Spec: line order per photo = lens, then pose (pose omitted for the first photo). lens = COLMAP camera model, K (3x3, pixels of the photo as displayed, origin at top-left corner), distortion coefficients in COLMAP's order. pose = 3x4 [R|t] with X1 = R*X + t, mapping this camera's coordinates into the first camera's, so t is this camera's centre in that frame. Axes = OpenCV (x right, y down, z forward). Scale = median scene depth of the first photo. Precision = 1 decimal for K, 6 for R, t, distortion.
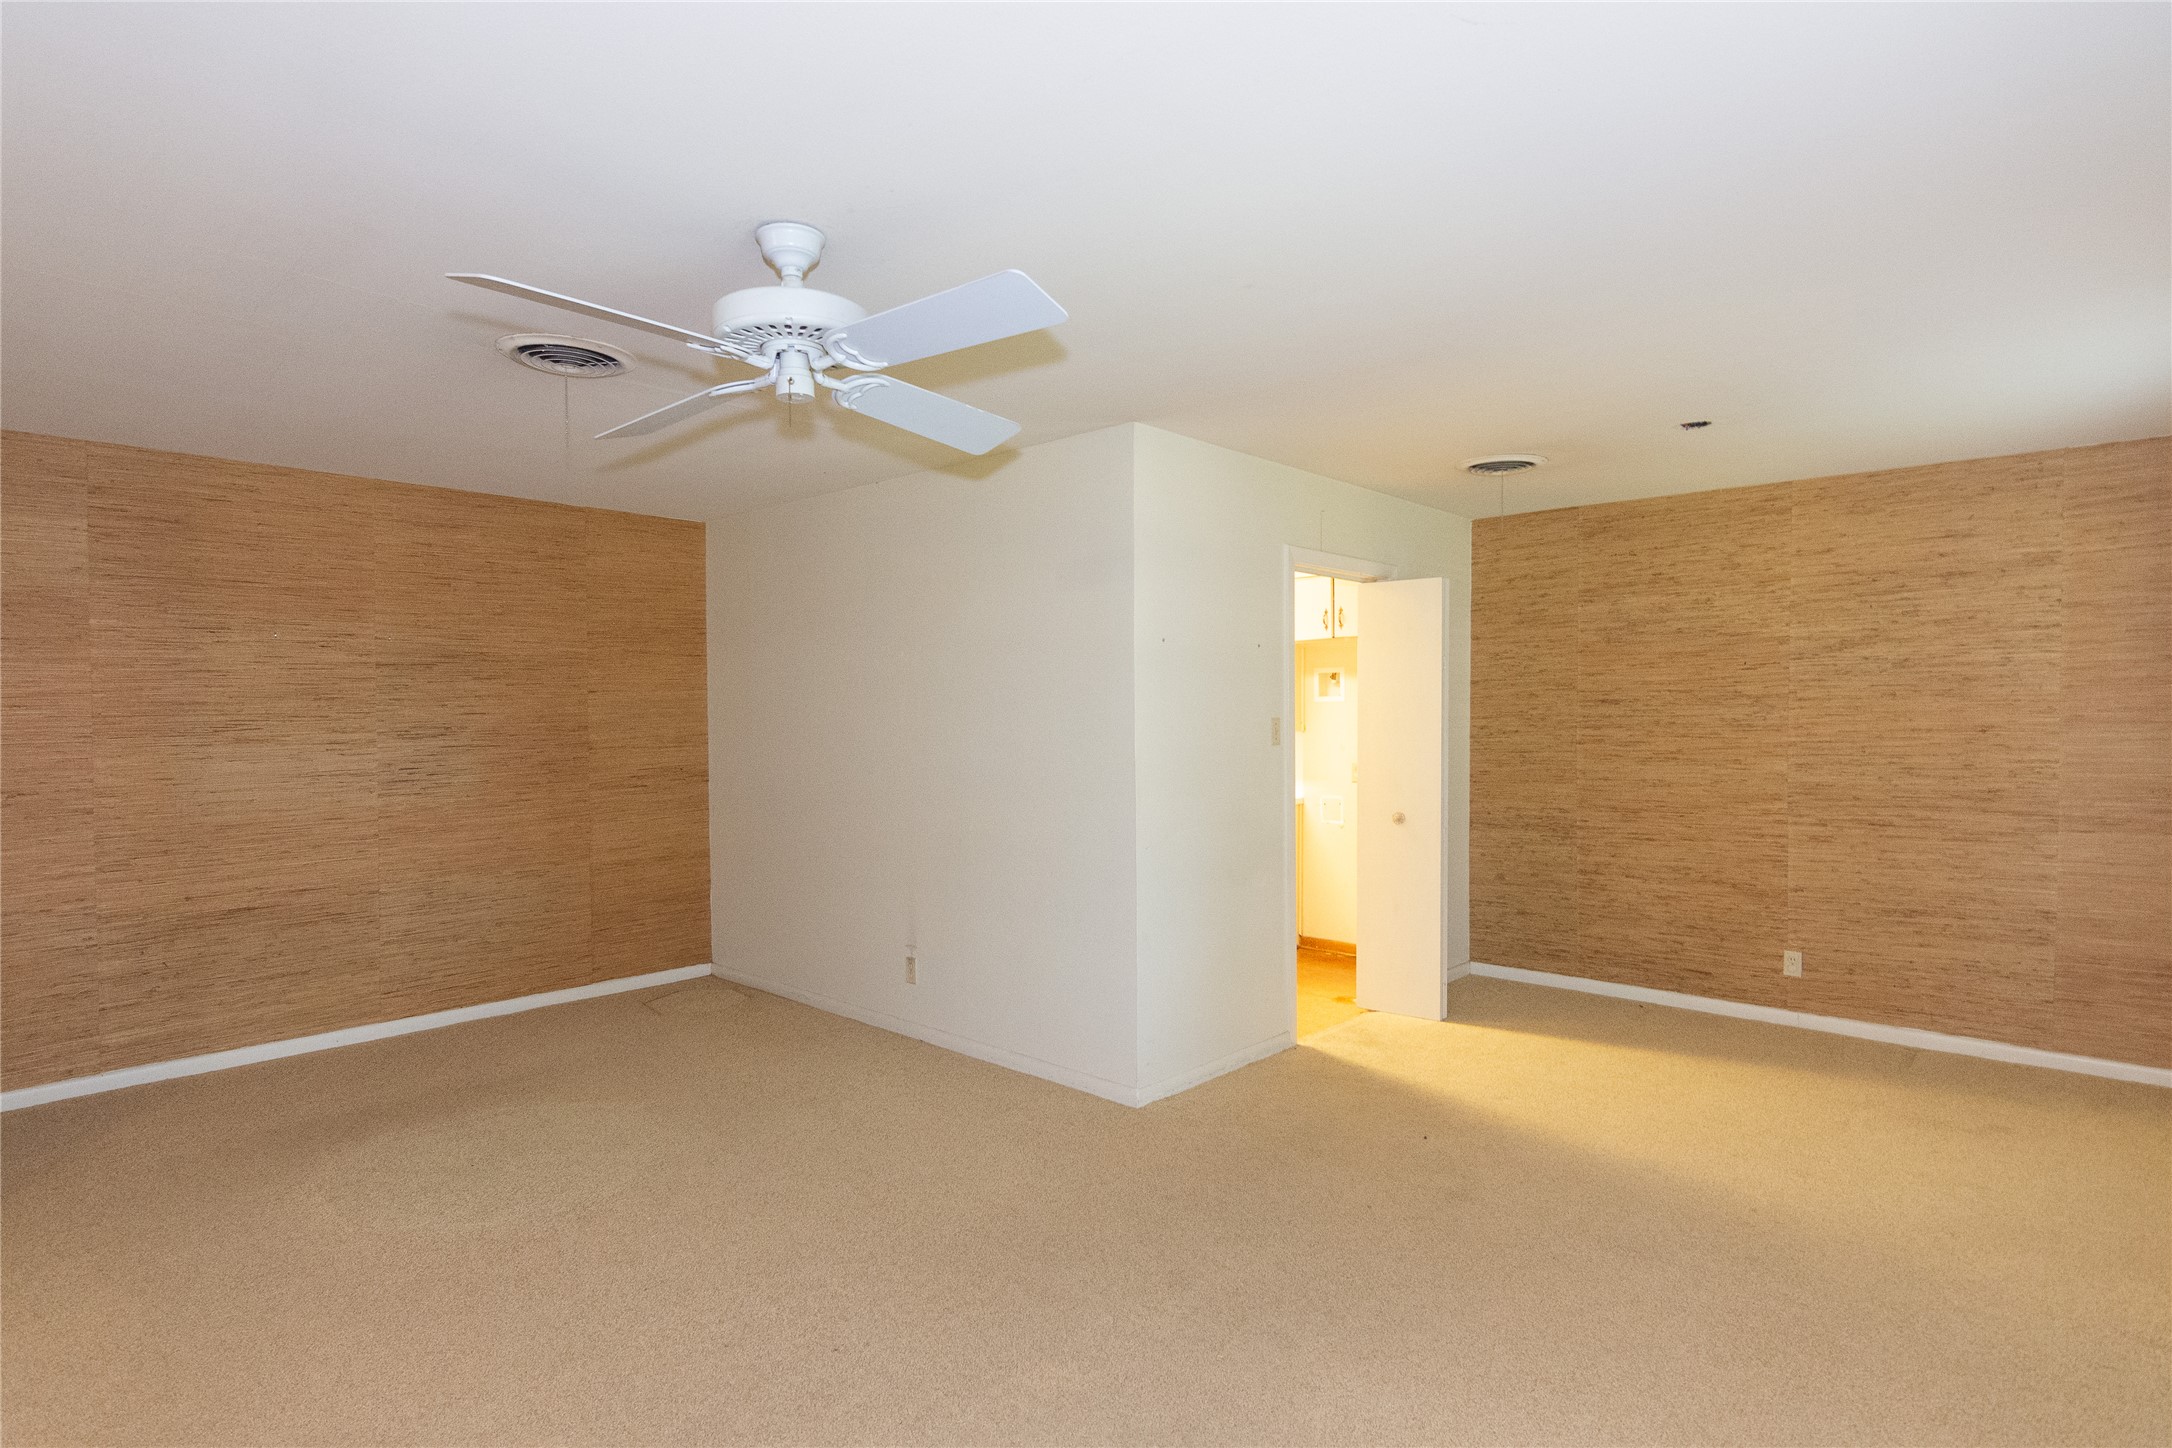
lens RADIAL K [[1061.9, 0, 1086.0], [0, 1061.9, 724.0], [0, 0, 1]] dist [0.000195, 0.001914]
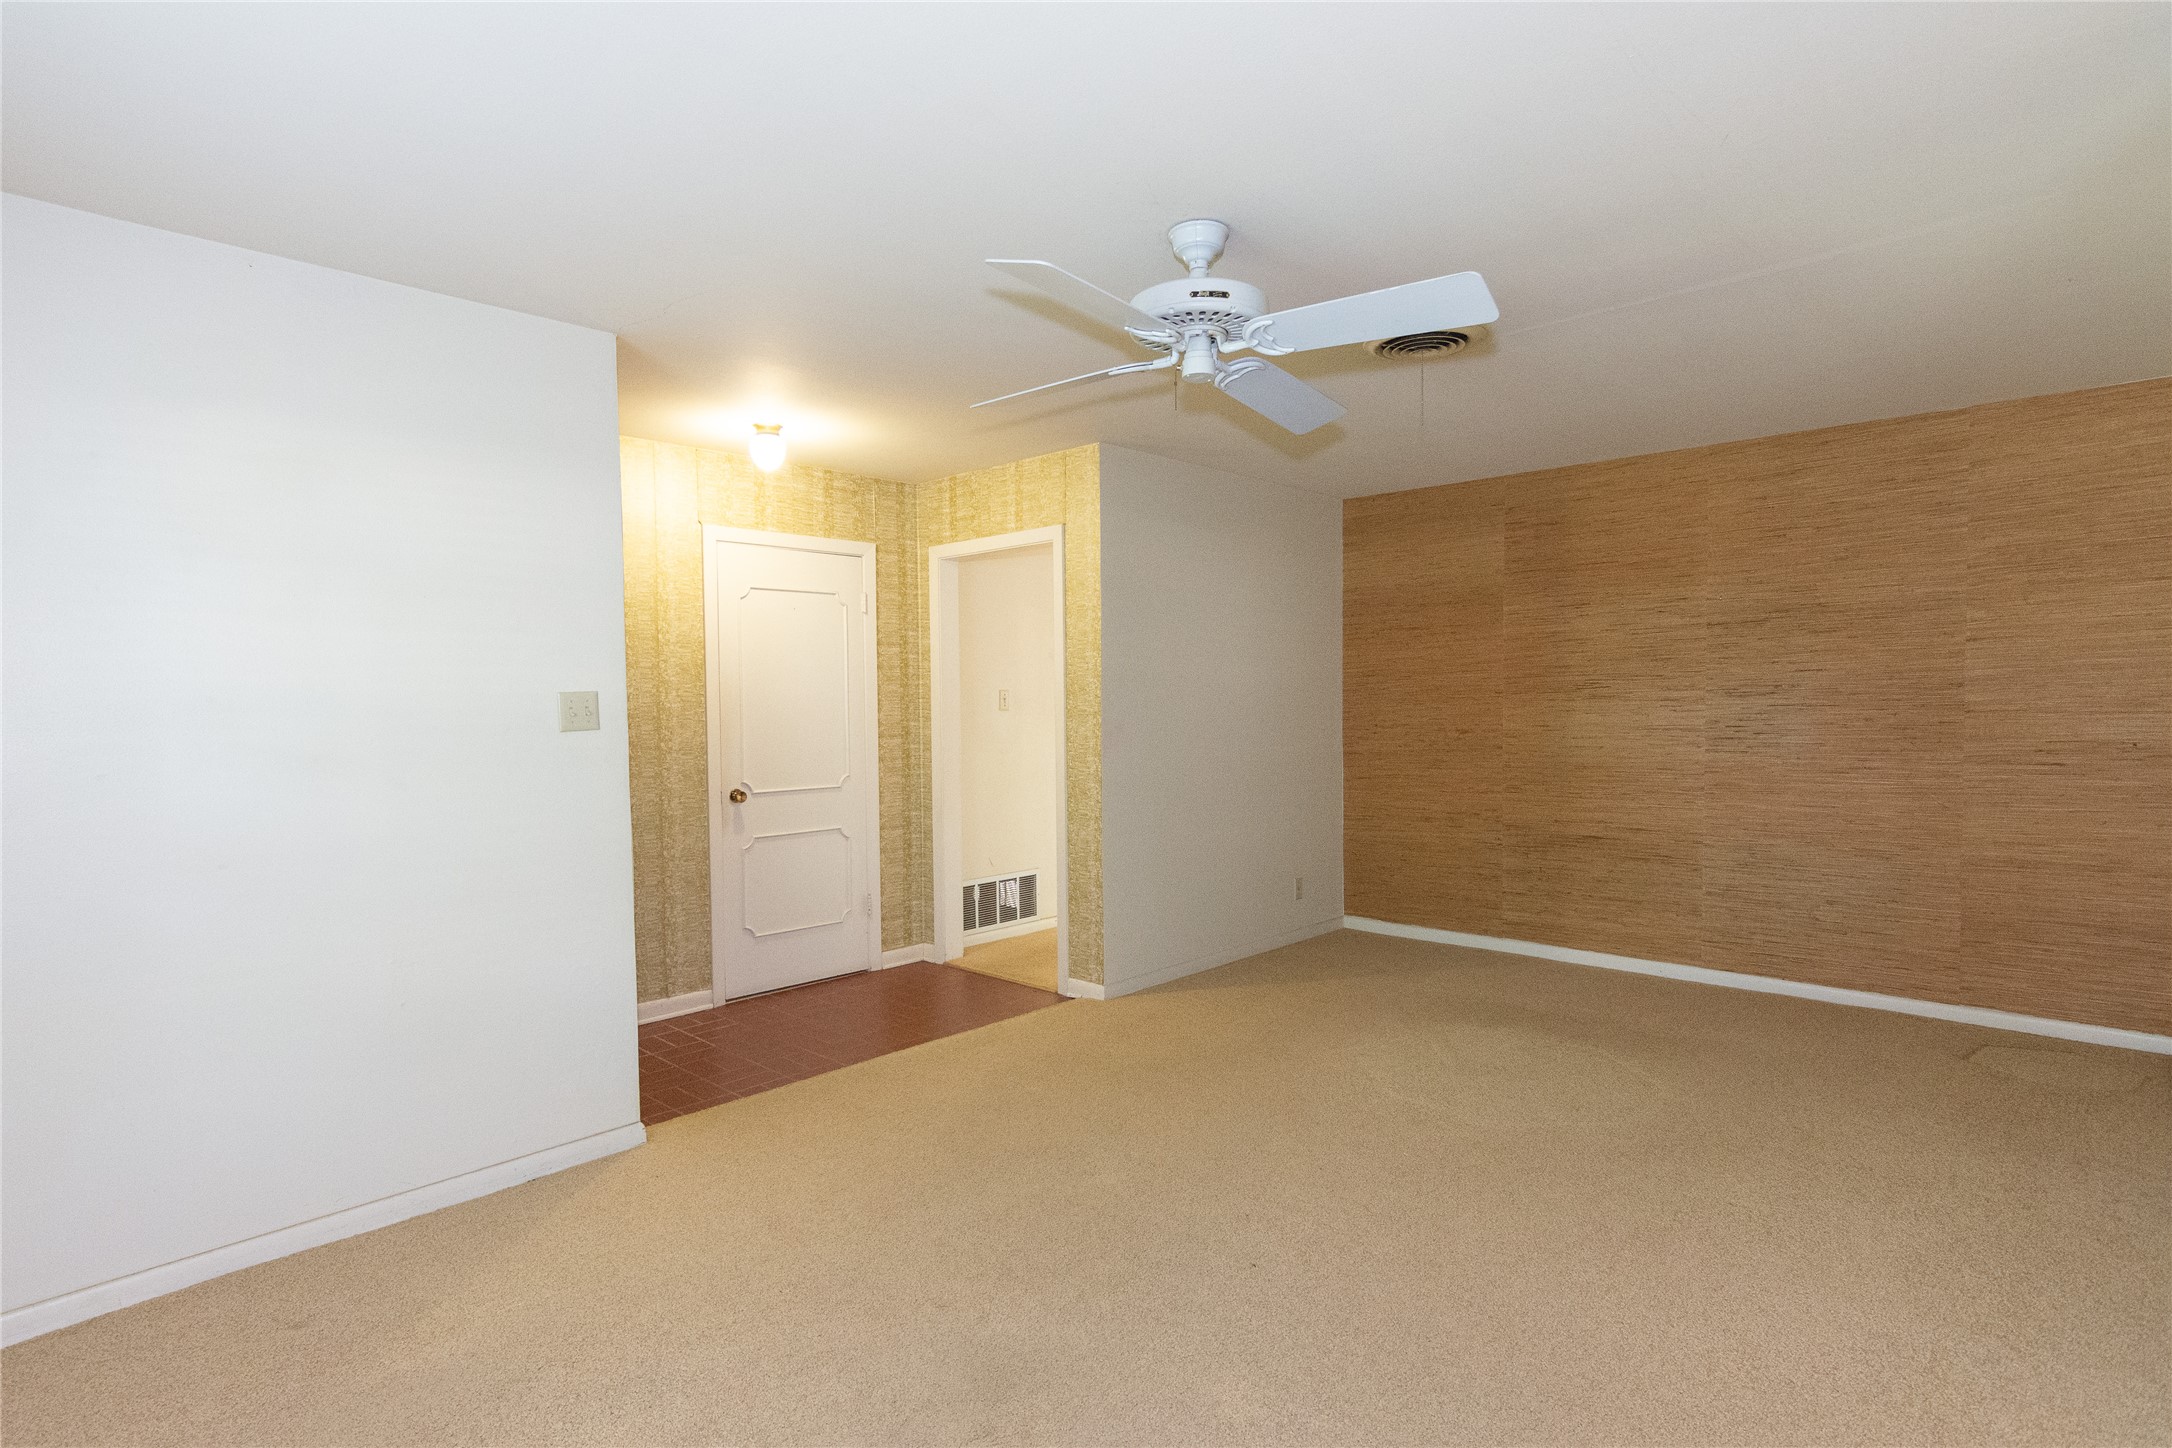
lens RADIAL K [[1061.9, 0, 1086.0], [0, 1061.9, 724.0], [0, 0, 1]] dist [0.000195, 0.001914]
pose [[0.018258, 0.025374, -0.999511, 0.168561], [-0.002873, 0.999675, 0.025326, 0.007654], [0.999829, 0.002409, 0.018325, 0.173779]]
